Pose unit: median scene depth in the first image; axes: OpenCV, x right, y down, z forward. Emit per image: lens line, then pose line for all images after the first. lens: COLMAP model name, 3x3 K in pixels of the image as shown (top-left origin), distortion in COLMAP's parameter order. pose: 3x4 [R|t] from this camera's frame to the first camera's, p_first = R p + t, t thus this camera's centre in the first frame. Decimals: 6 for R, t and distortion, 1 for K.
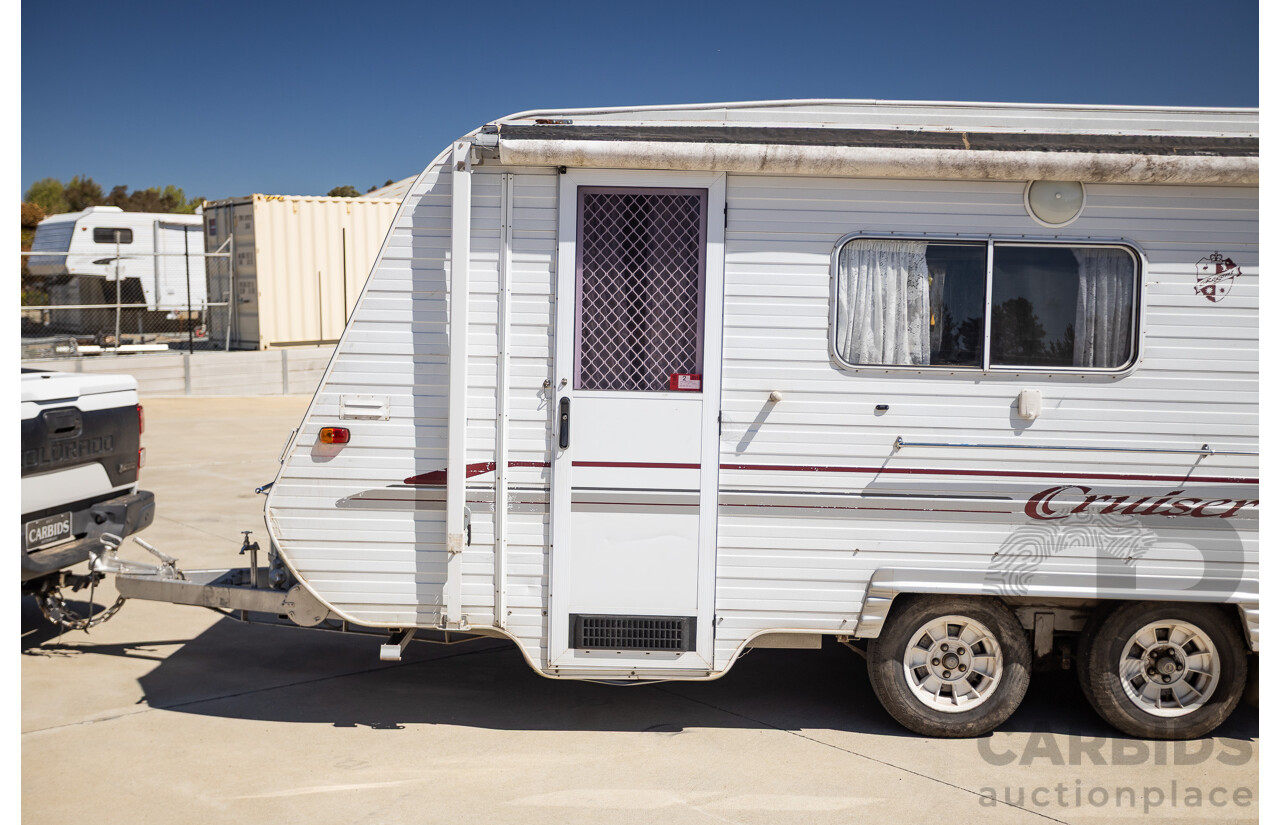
lens RADIAL K [[1346.0, 0, 640.3], [0, 1346.0, 403.6], [0, 0, 1]] dist [0.013647, 0.000000]
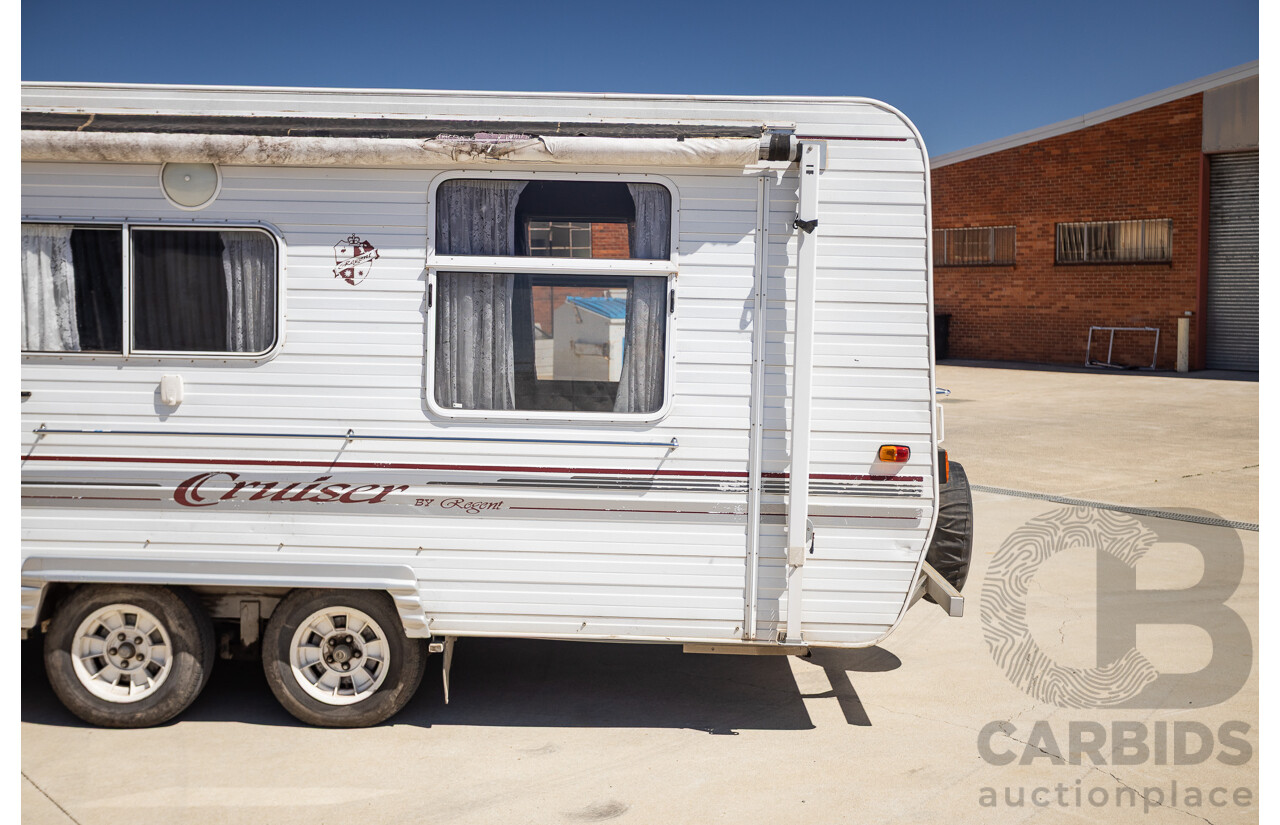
lens RADIAL K [[1346.0, 0, 625.4], [0, 1346.0, 400.3], [0, 0, 1]] dist [0.013647, 0.000000]
pose [[0.999950, -0.006538, -0.007538, 0.625111], [0.006551, 0.999977, 0.001734, 0.008660], [0.007527, -0.001783, 0.999970, 0.015054]]
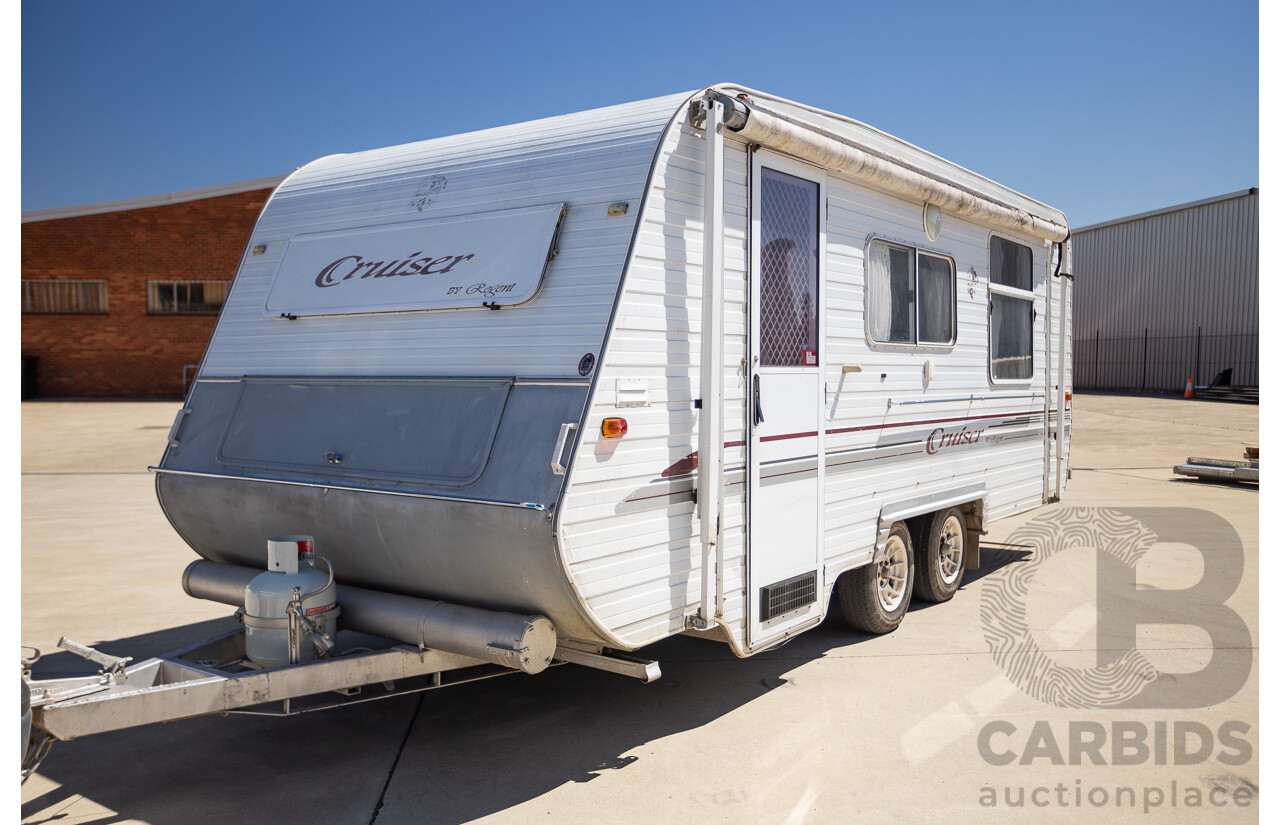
lens RADIAL K [[1079.7, 0, 635.3], [0, 1079.7, 406.2], [0, 0, 1]] dist [-0.007729, 0.023722]
pose [[0.581681, -0.049838, 0.811889, -0.765890], [0.065086, 0.997773, 0.014617, 0.001521], [-0.810809, 0.044340, 0.583629, 0.602588]]
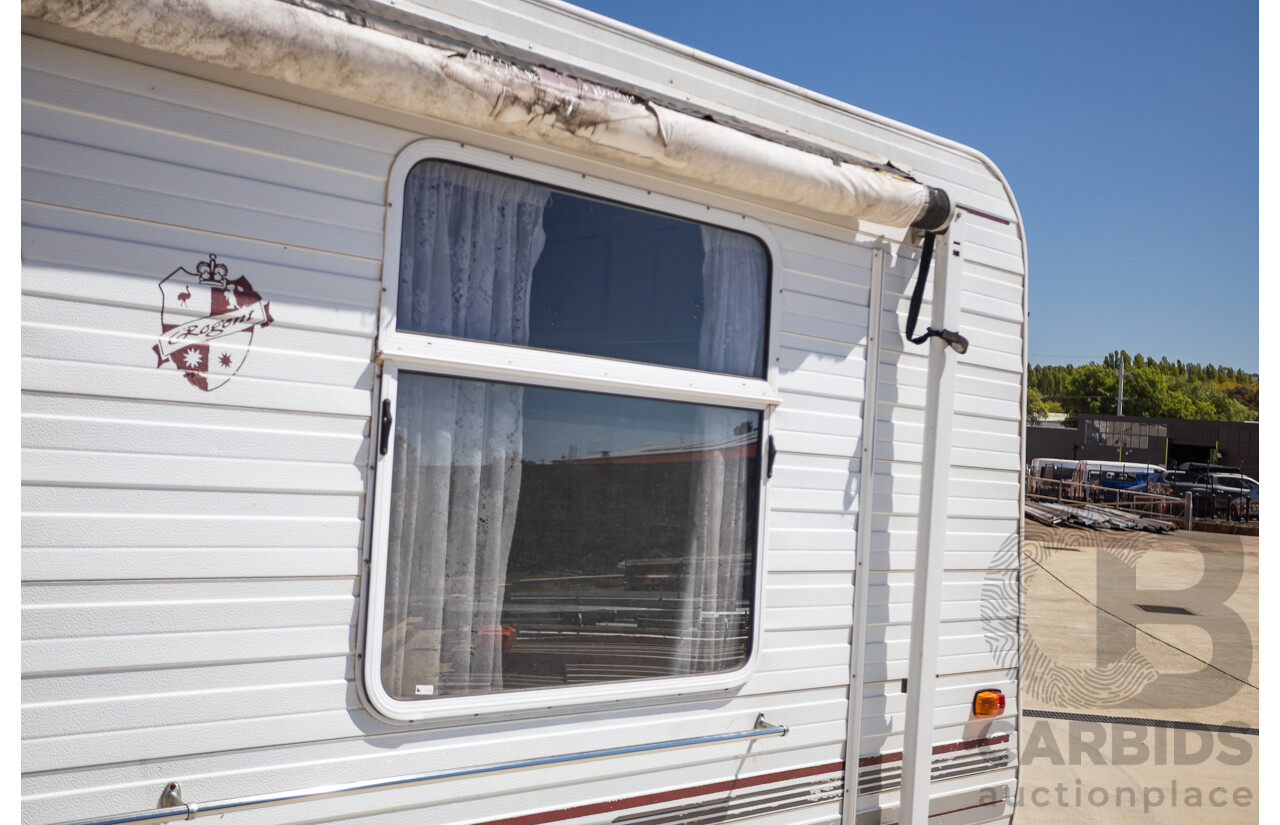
lens RADIAL K [[1346.0, 0, 638.4], [0, 1346.0, 399.1], [0, 0, 1]] dist [0.013647, 0.000000]
pose [[0.722837, 0.048962, 0.689282, 0.254625], [0.006992, 0.996917, -0.078146, -0.042798], [-0.690983, 0.061307, 0.720266, 0.646351]]
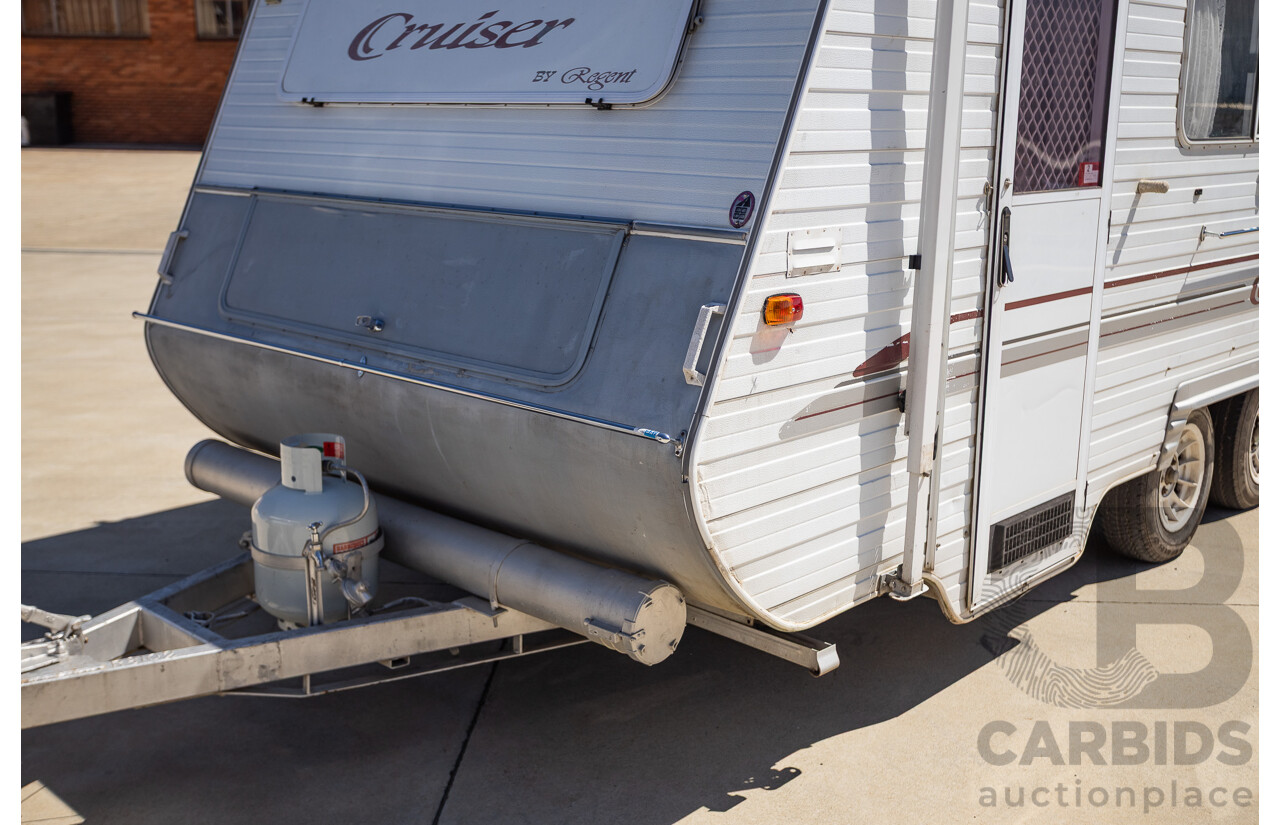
lens RADIAL K [[1346.0, 0, 630.1], [0, 1346.0, 401.7], [0, 0, 1]] dist [0.013647, 0.000000]
pose [[0.682487, -0.173069, 0.710112, -0.658847], [0.052981, 0.980719, 0.188102, -0.044610], [-0.728975, -0.090755, 0.678497, 0.681754]]
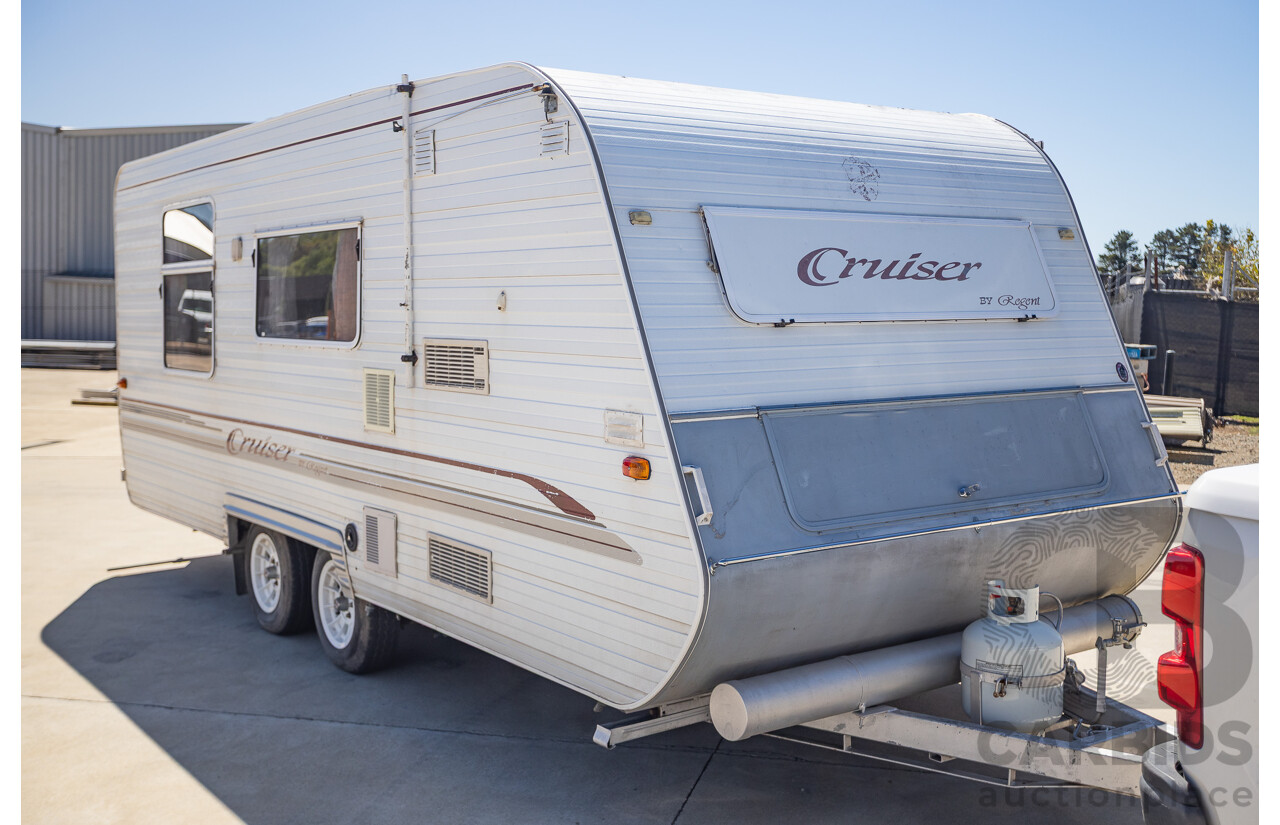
lens RADIAL K [[1346.0, 0, 644.7], [0, 1346.0, 410.1], [0, 0, 1]] dist [0.013647, 0.000000]
pose [[-0.596325, -0.085426, 0.798185, -0.817034], [0.041220, 0.989751, 0.136724, -0.138294], [-0.801684, 0.114433, -0.586692, 1.878782]]
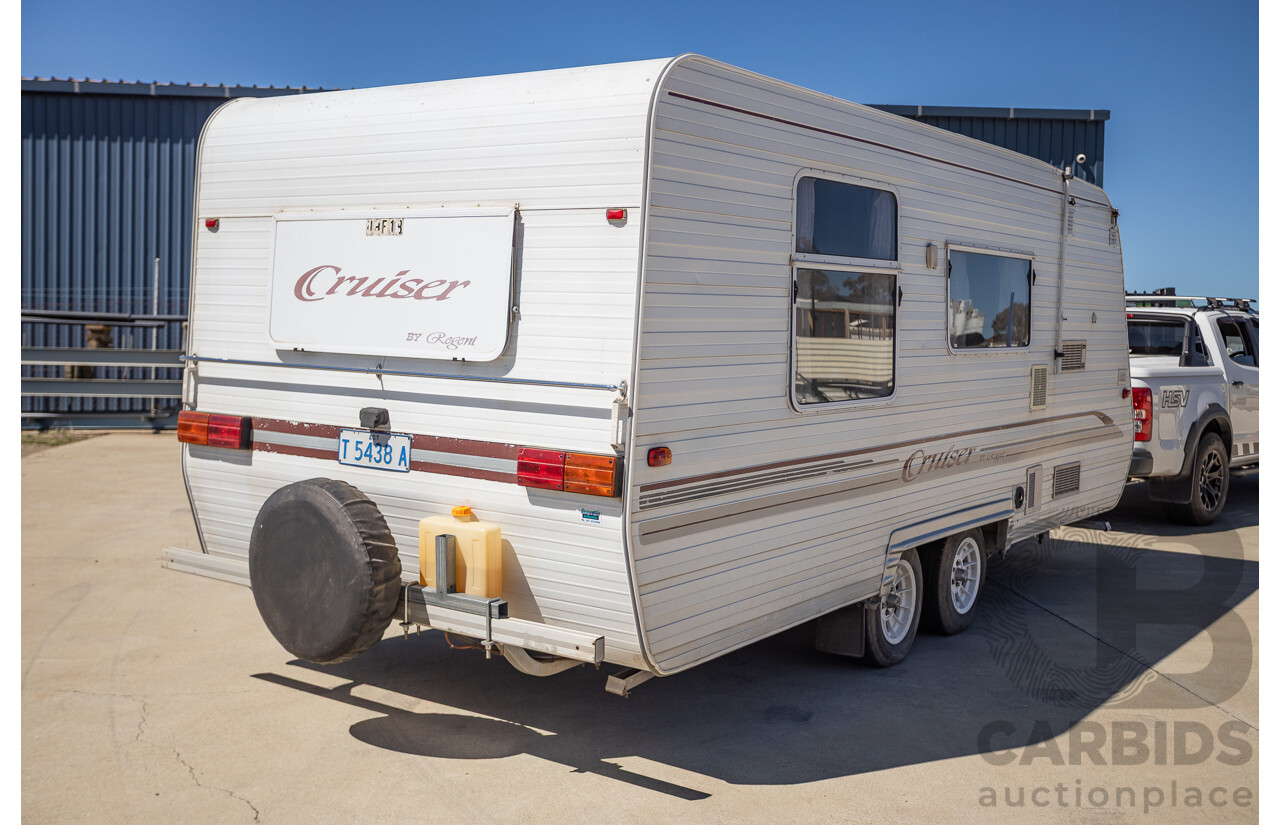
lens RADIAL K [[1346.0, 0, 633.5], [0, 1346.0, 406.3], [0, 0, 1]] dist [0.013647, 0.000000]
pose [[-0.565999, 0.022032, -0.824112, 1.524408], [-0.090933, 0.991875, 0.088969, -0.082267], [0.819376, 0.125296, -0.559397, 1.888217]]
